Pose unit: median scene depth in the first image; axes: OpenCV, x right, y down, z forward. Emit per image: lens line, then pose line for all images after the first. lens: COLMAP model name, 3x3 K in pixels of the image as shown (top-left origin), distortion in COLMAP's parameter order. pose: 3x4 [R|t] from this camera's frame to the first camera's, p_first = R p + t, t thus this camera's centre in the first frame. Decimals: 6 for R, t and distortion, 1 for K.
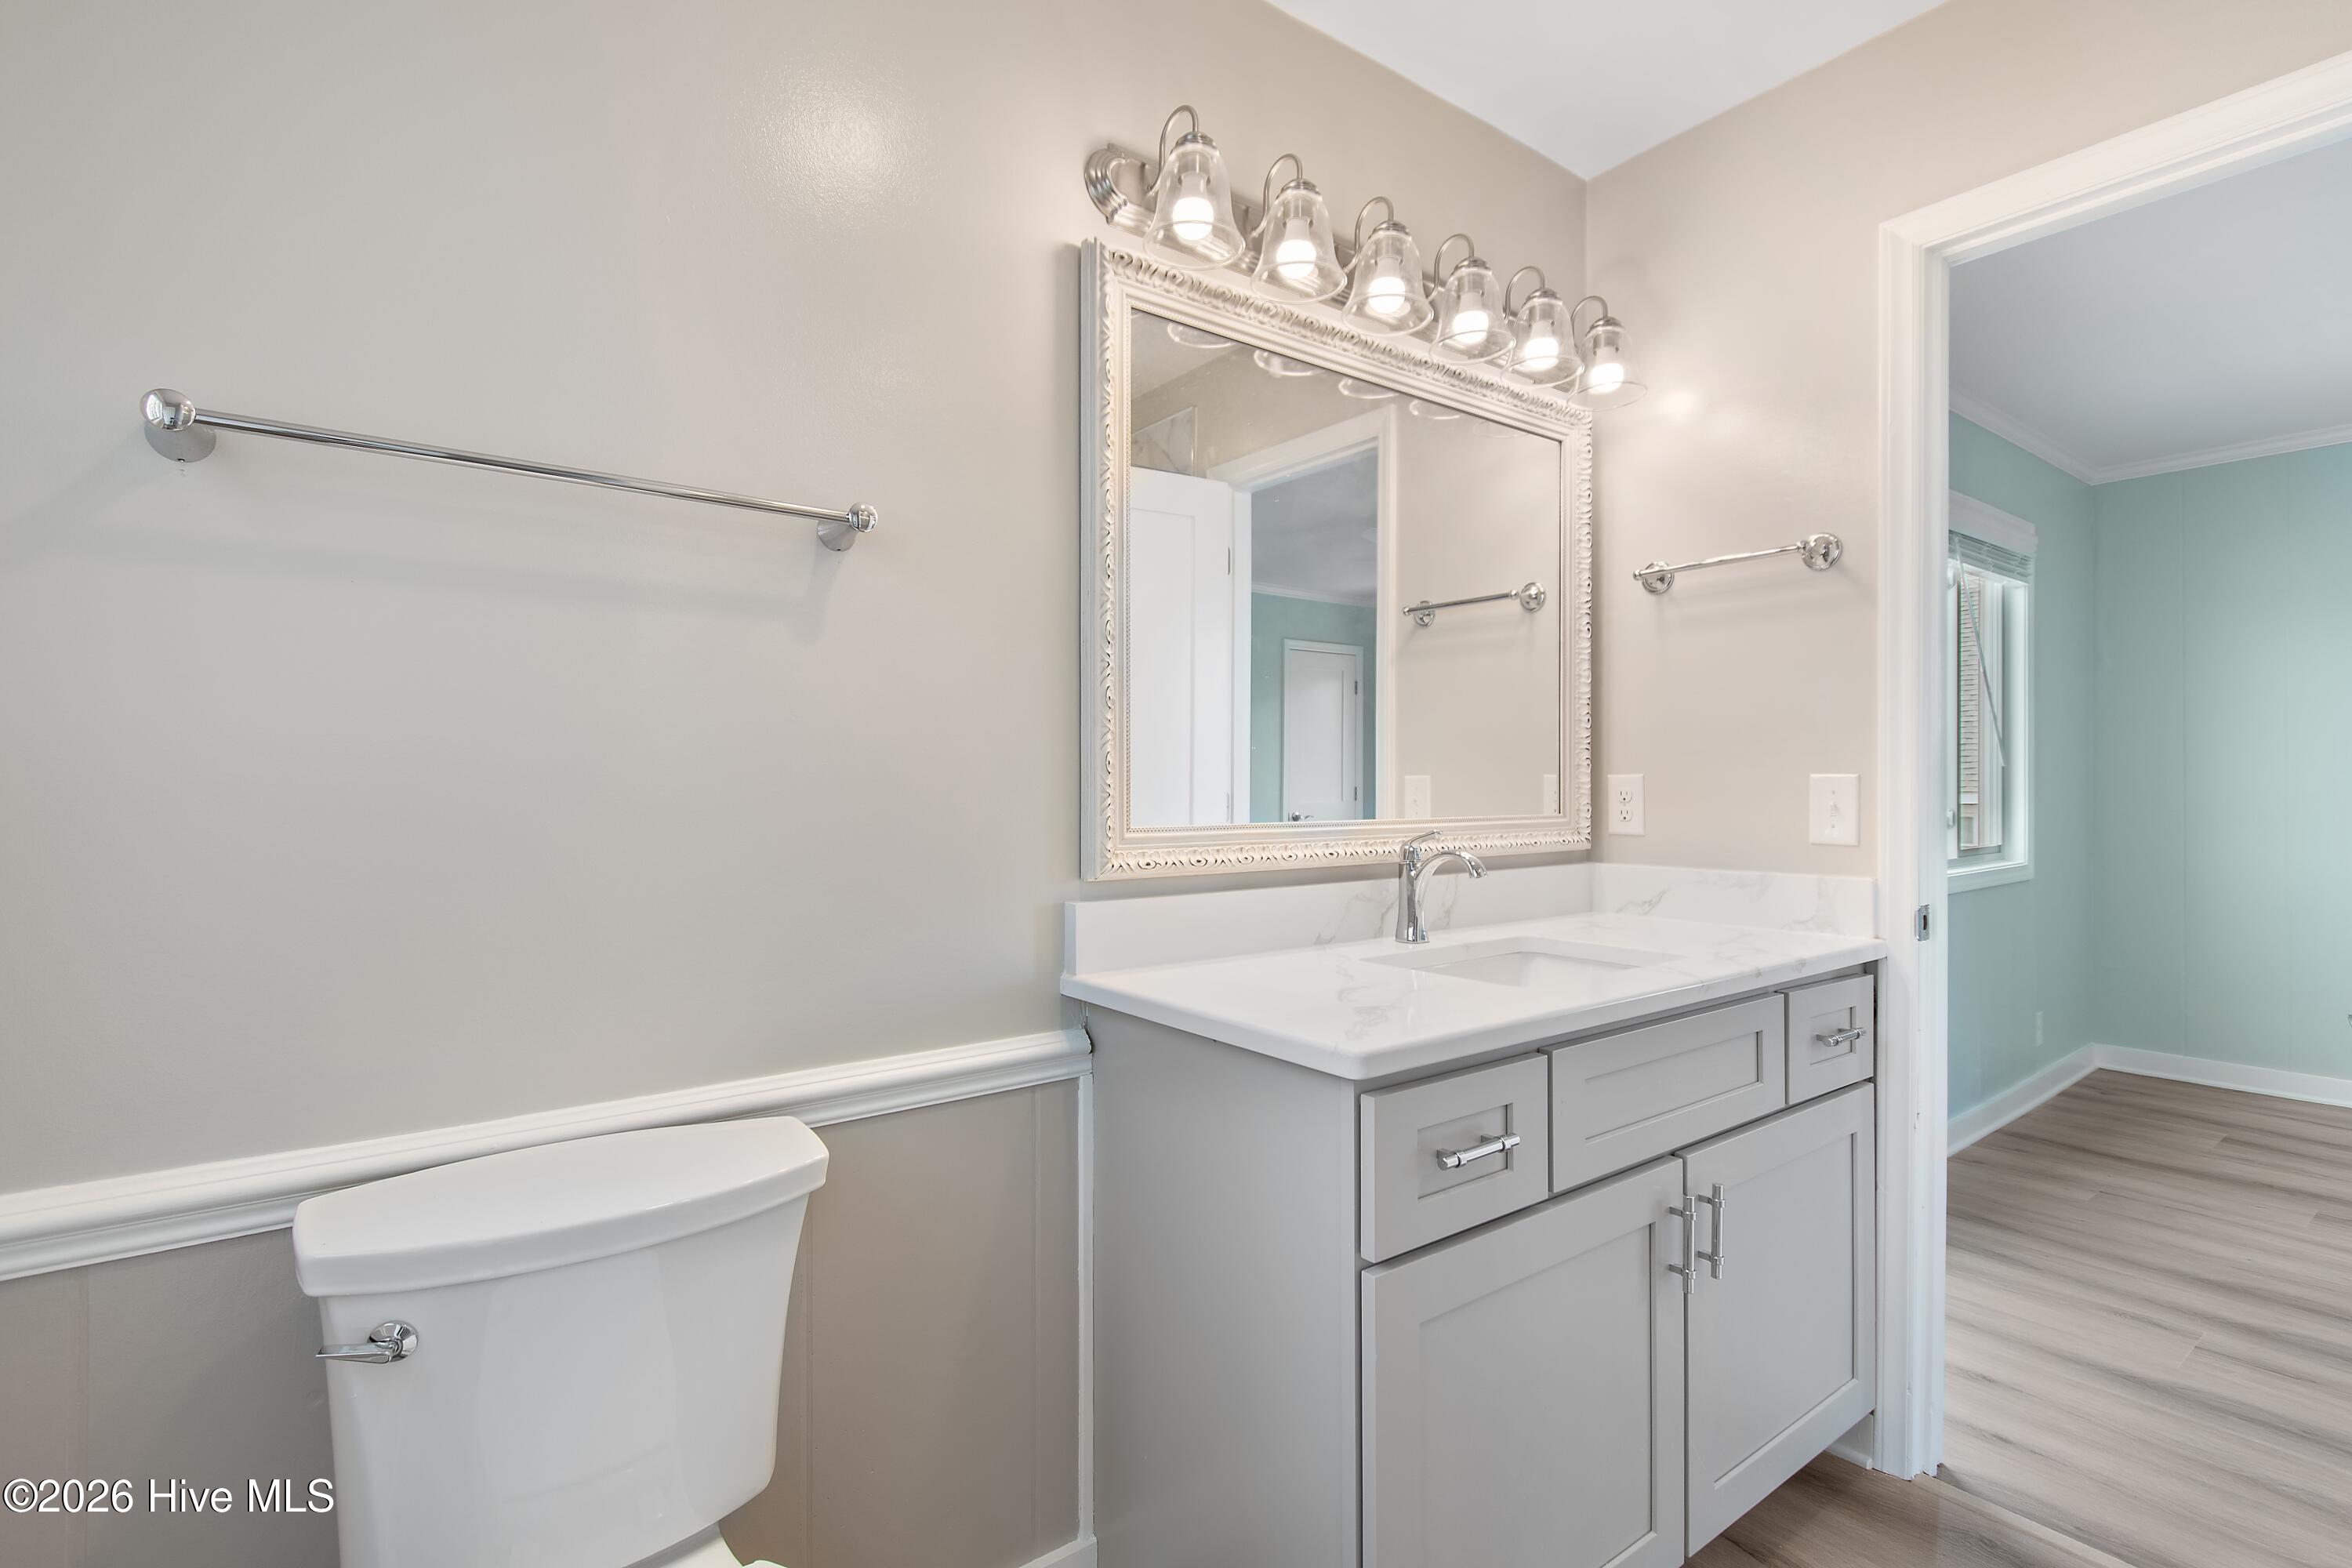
lens RADIAL K [[1106.4, 0, 1176.0], [0, 1106.4, 784.0], [0, 0, 1]] dist [-0.000368, -0.000018]
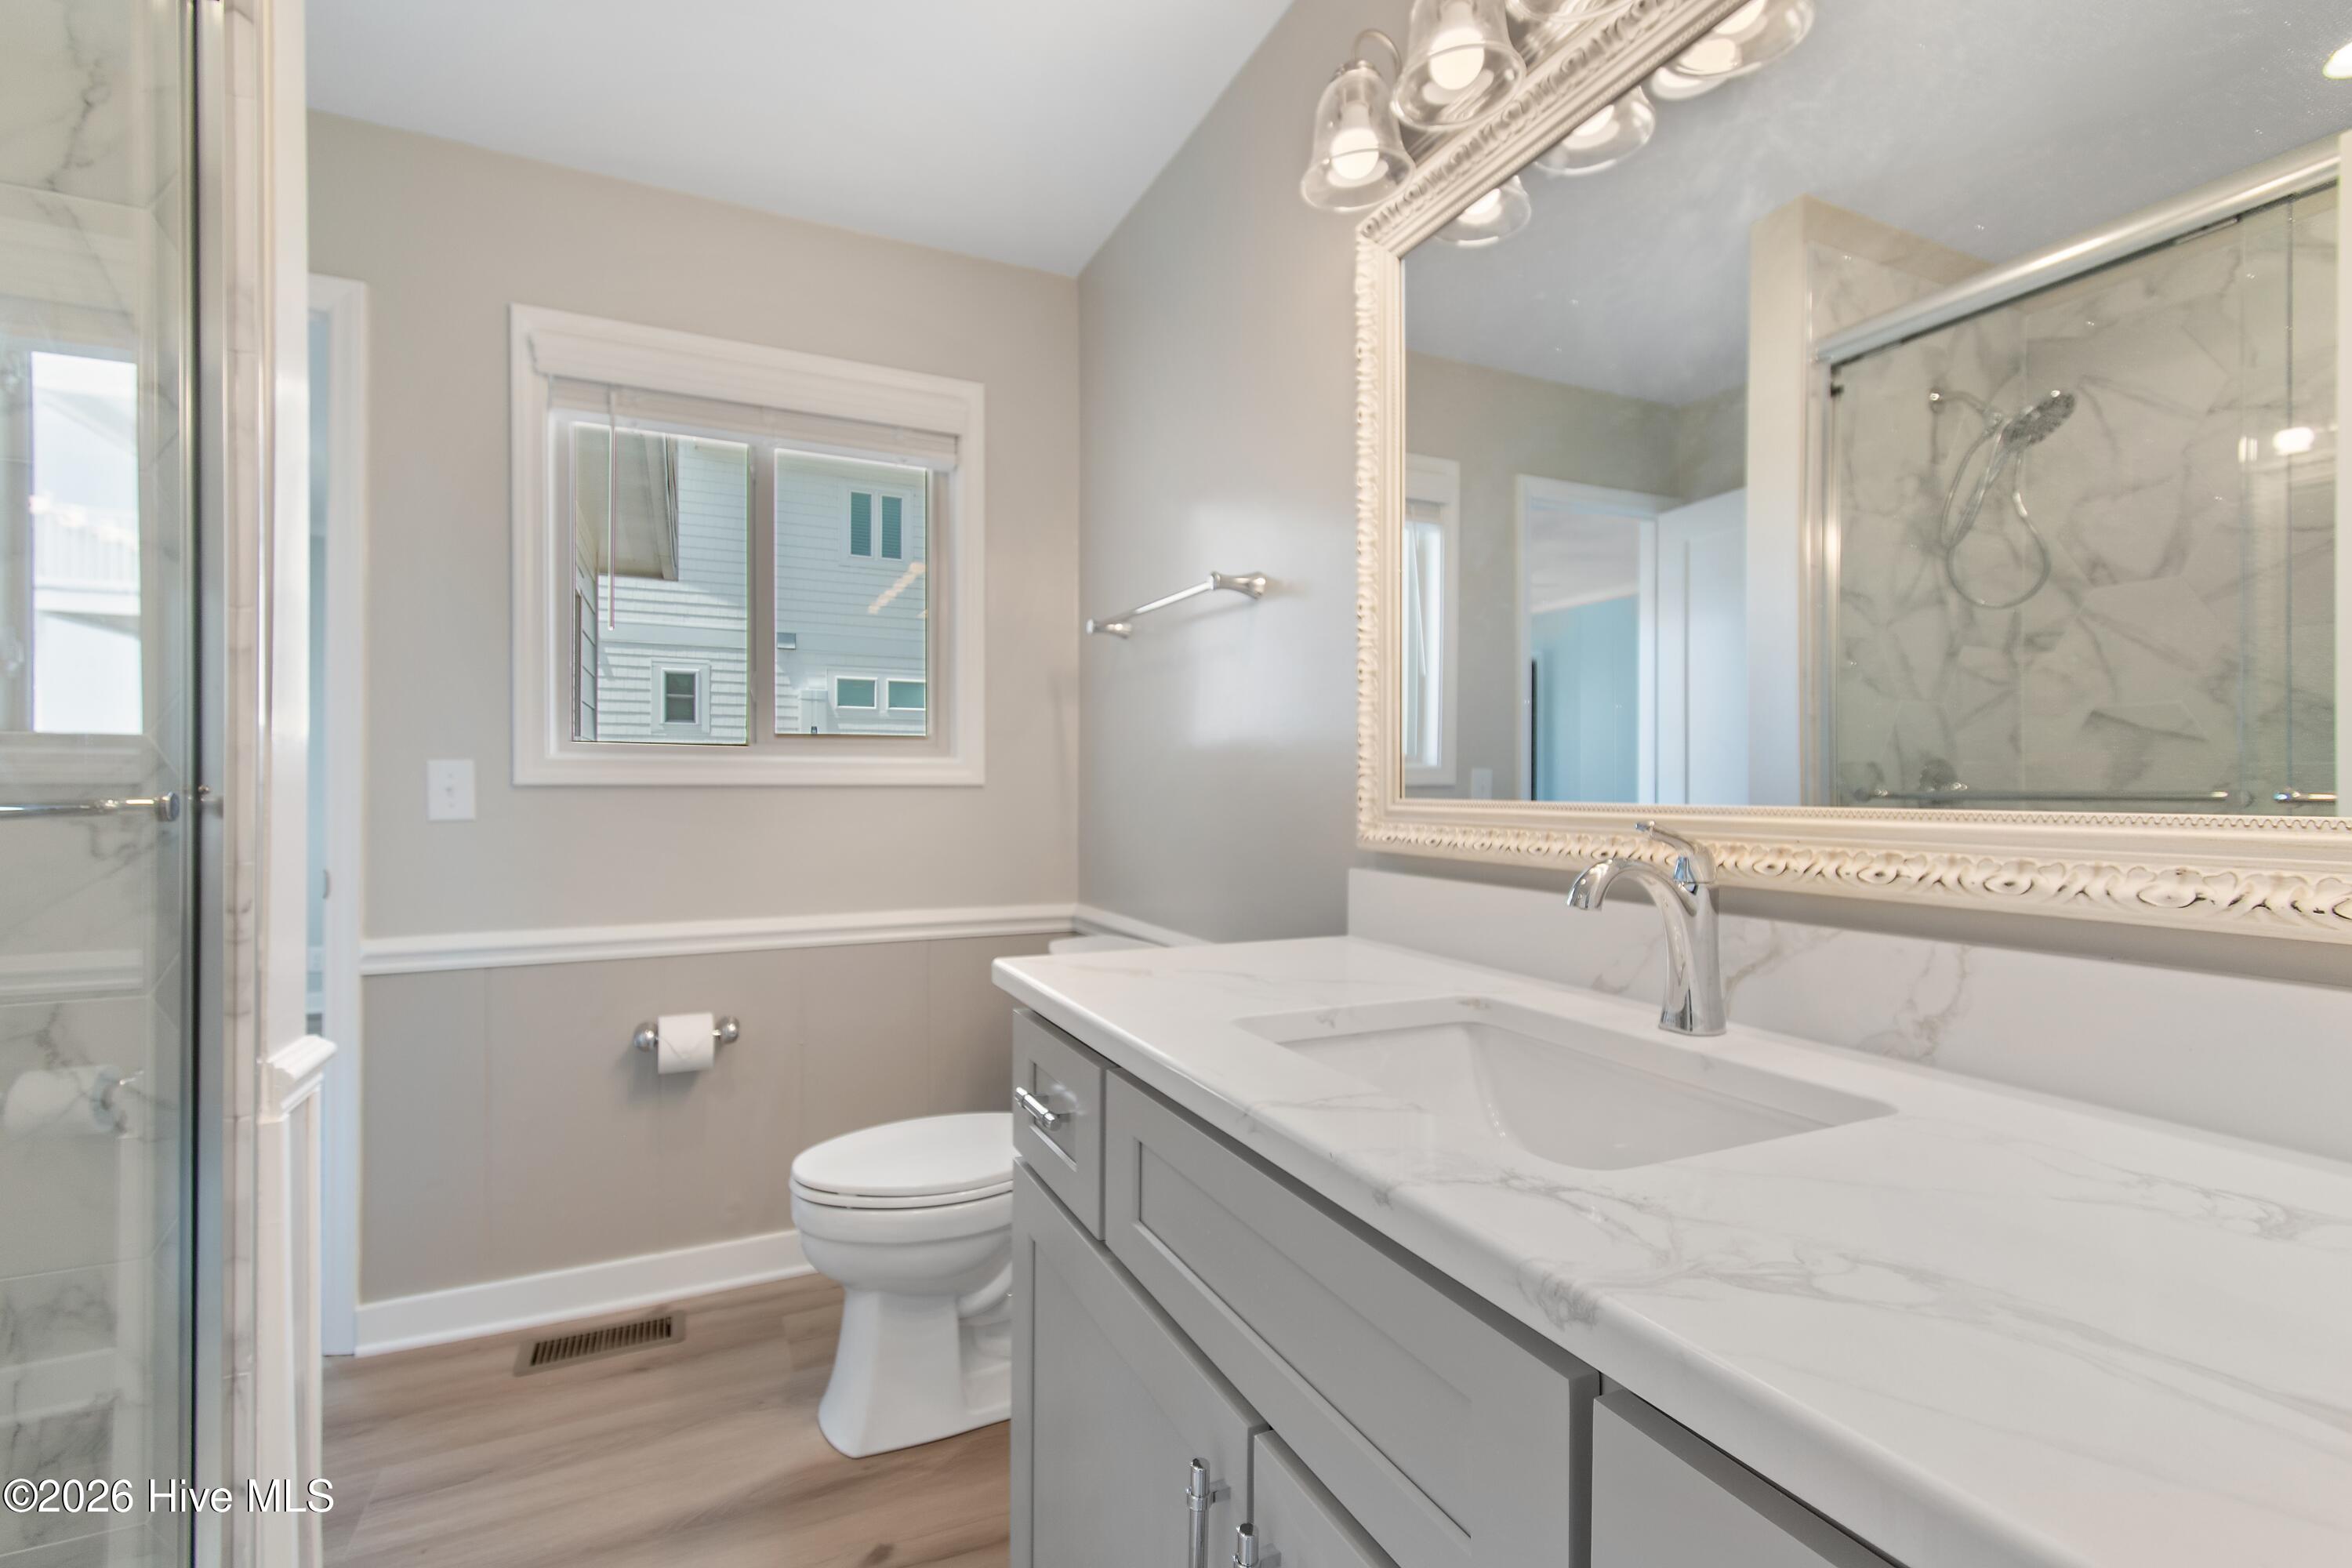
lens RADIAL K [[1034.2, 0, 1176.0], [0, 1034.2, 784.0], [0, 0, 1]] dist [0.000351, 0.000019]
pose [[-0.198749, 0.003106, -0.980045, 0.828674], [0.002981, 0.999992, 0.002564, 0.021652], [0.980046, -0.002412, -0.198757, 0.932411]]
